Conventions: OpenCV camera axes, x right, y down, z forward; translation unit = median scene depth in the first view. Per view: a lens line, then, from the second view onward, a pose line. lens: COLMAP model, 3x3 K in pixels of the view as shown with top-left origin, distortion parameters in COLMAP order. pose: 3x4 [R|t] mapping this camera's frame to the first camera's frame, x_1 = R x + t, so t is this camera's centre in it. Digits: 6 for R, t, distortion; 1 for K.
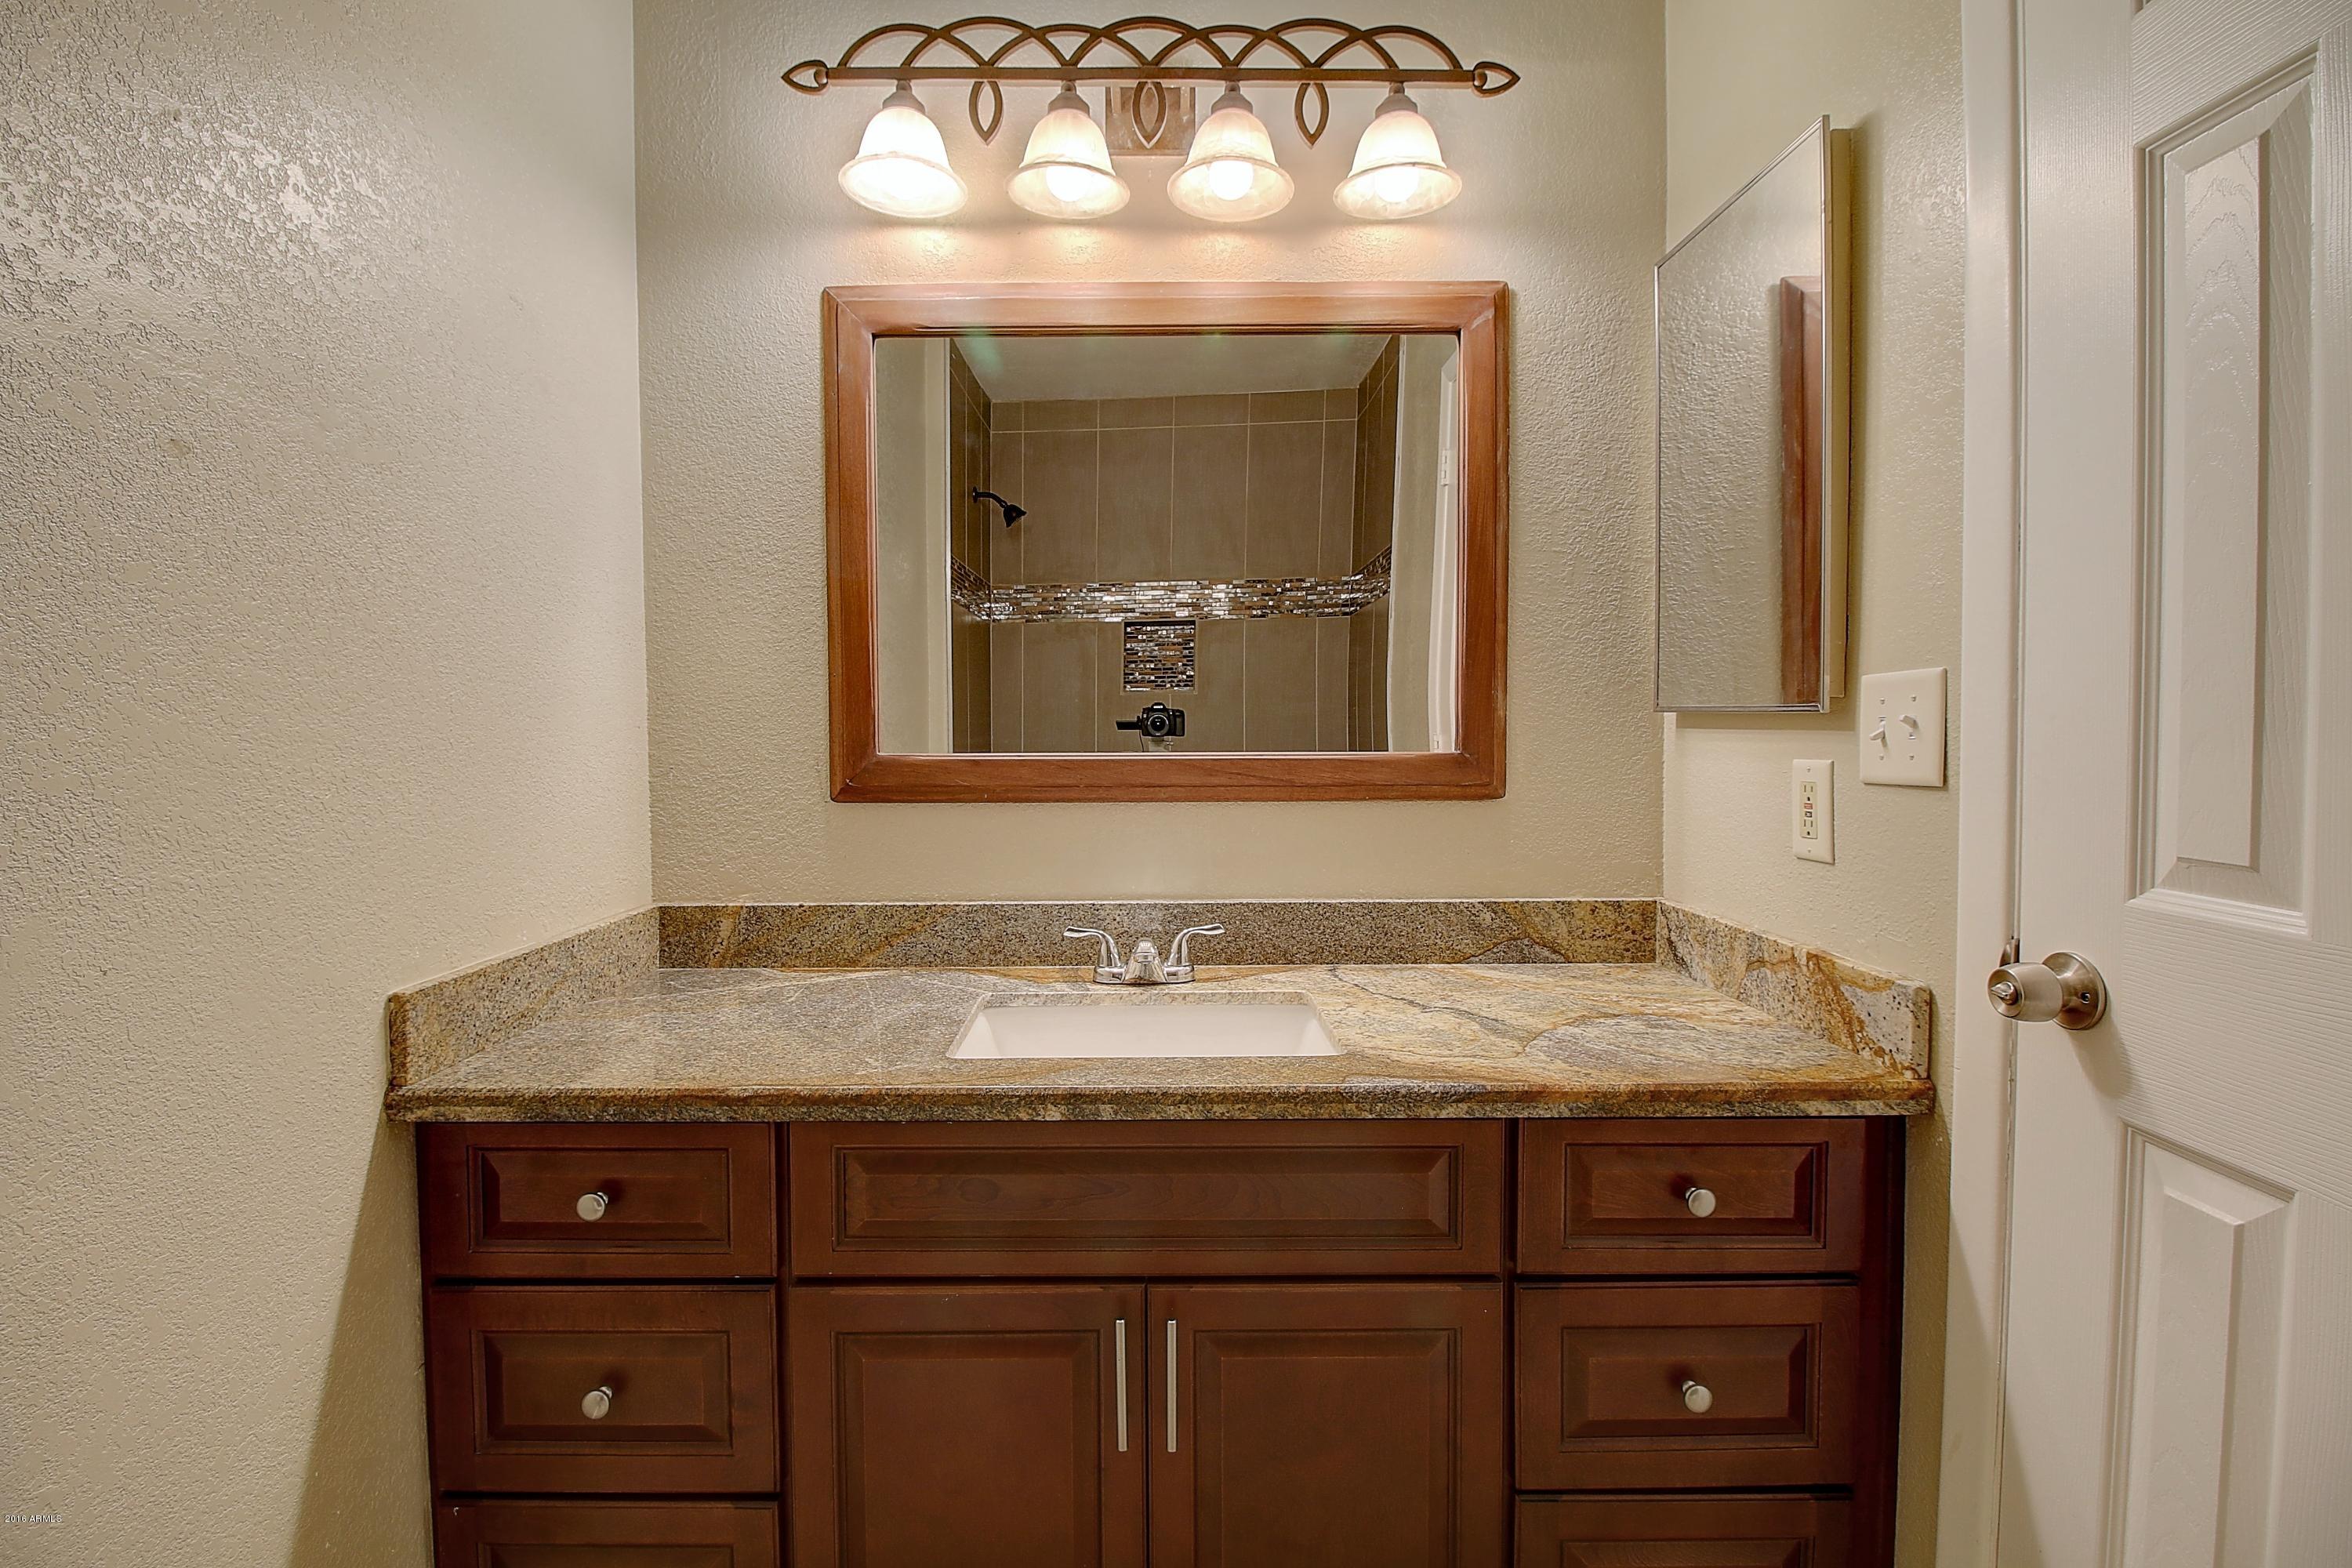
lens RADIAL K [[1081.0, 0, 1161.5], [0, 1081.0, 760.4], [0, 0, 1]] dist [0.000332, -0.013984]
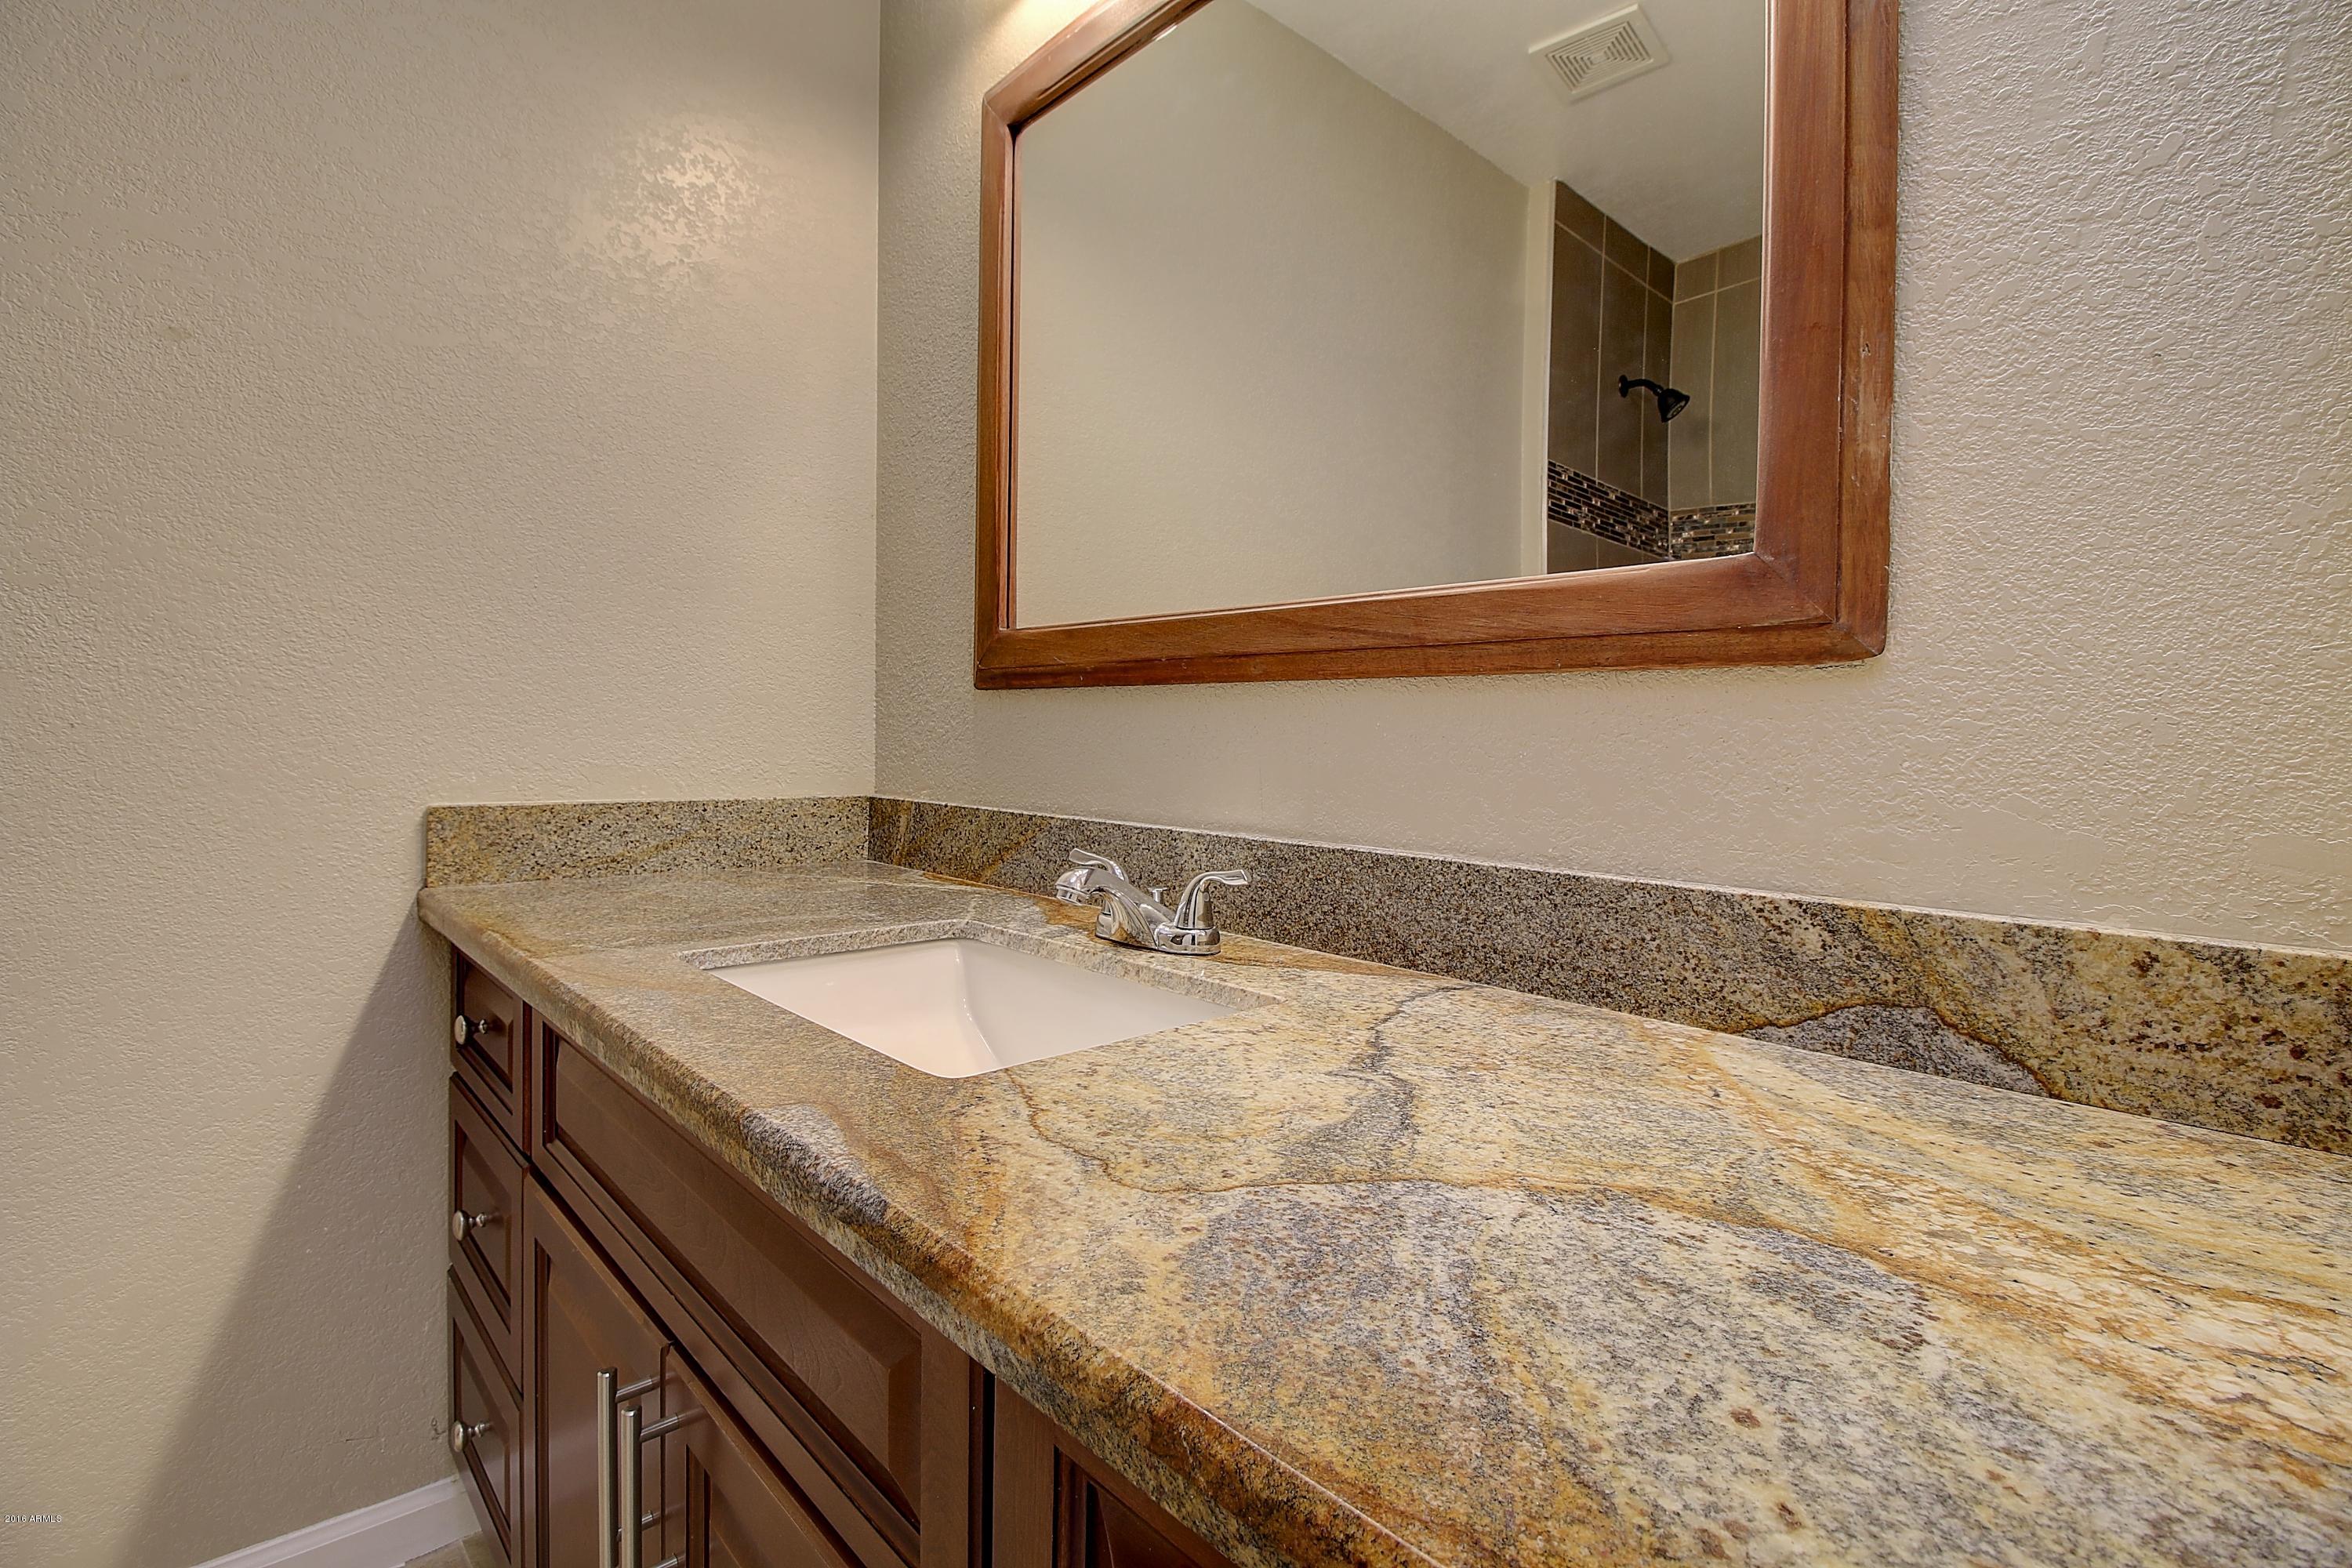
lens RADIAL K [[1081.0, 0, 1161.5], [0, 1081.0, 760.4], [0, 0, 1]] dist [0.000332, -0.013984]
pose [[0.675992, 0.034599, -0.736097, 0.455442], [-0.043429, 0.999031, 0.007075, 0.086826], [0.735629, 0.027185, 0.676839, 0.548321]]
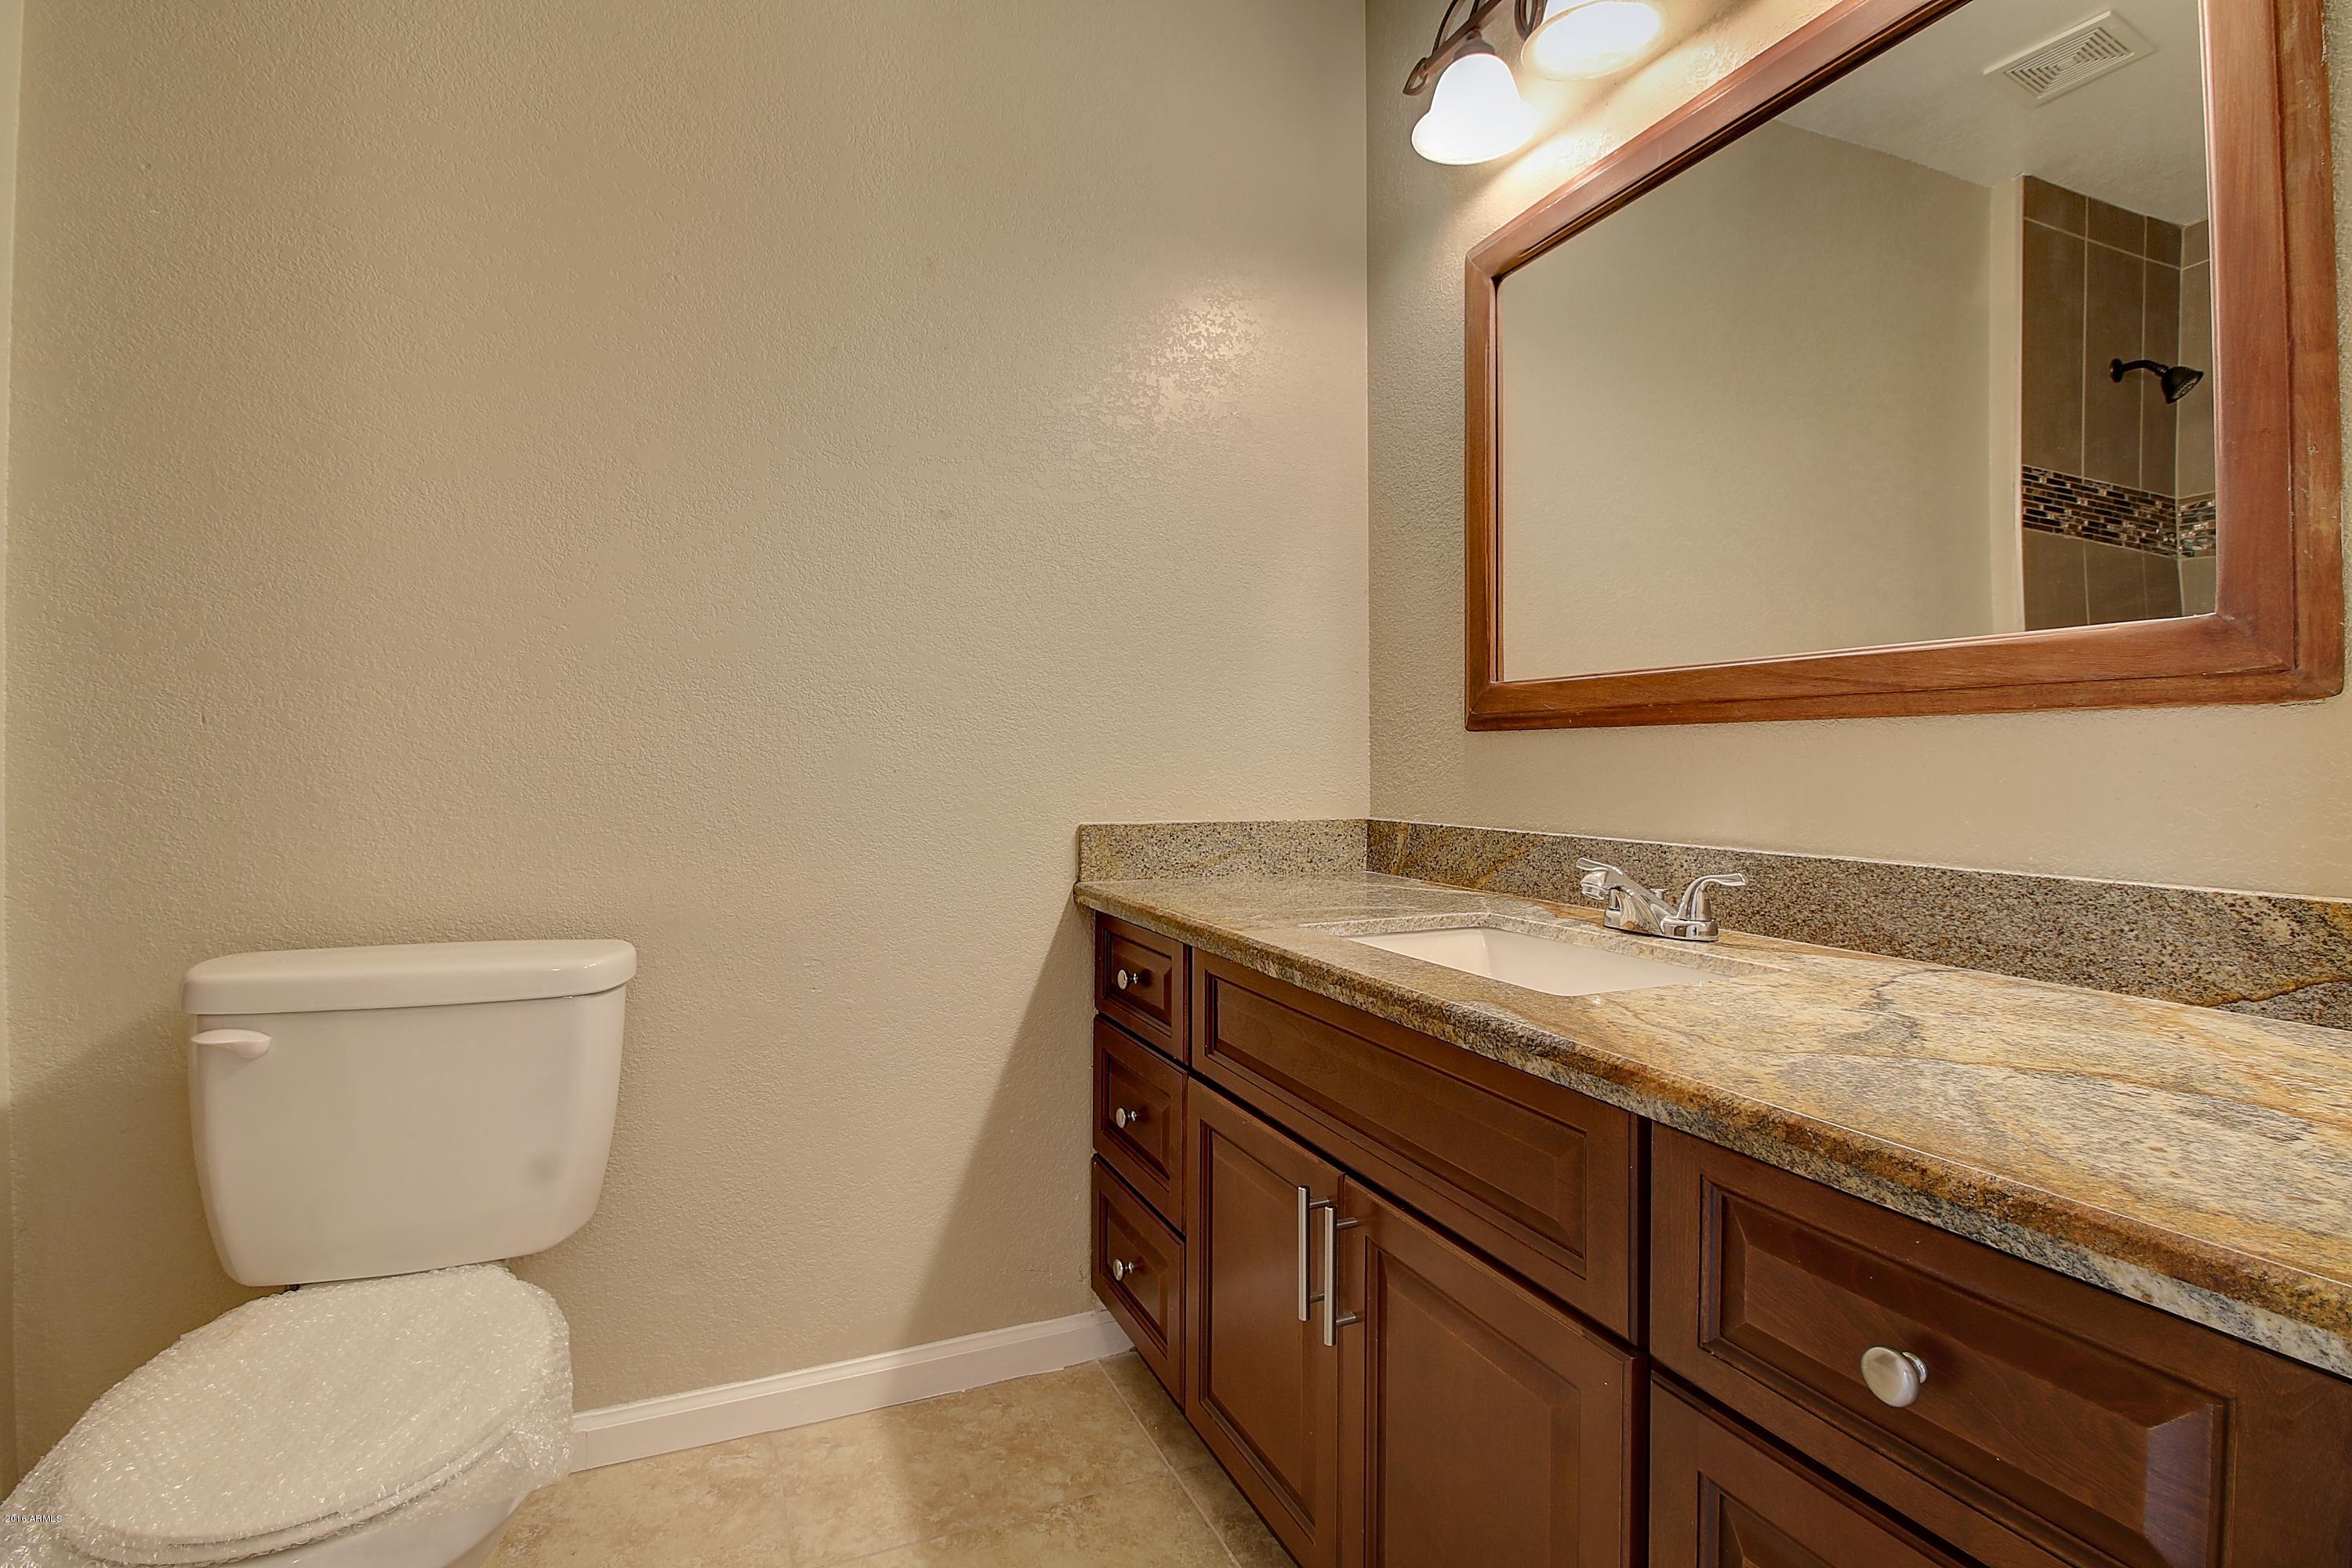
lens RADIAL K [[1081.0, 0, 1161.5], [0, 1081.0, 760.4], [0, 0, 1]] dist [0.000332, -0.013984]
pose [[0.392985, 0.004844, -0.919532, 0.579382], [-0.030535, 0.999503, -0.007785, 0.088818], [0.919038, 0.031137, 0.392938, 0.321577]]
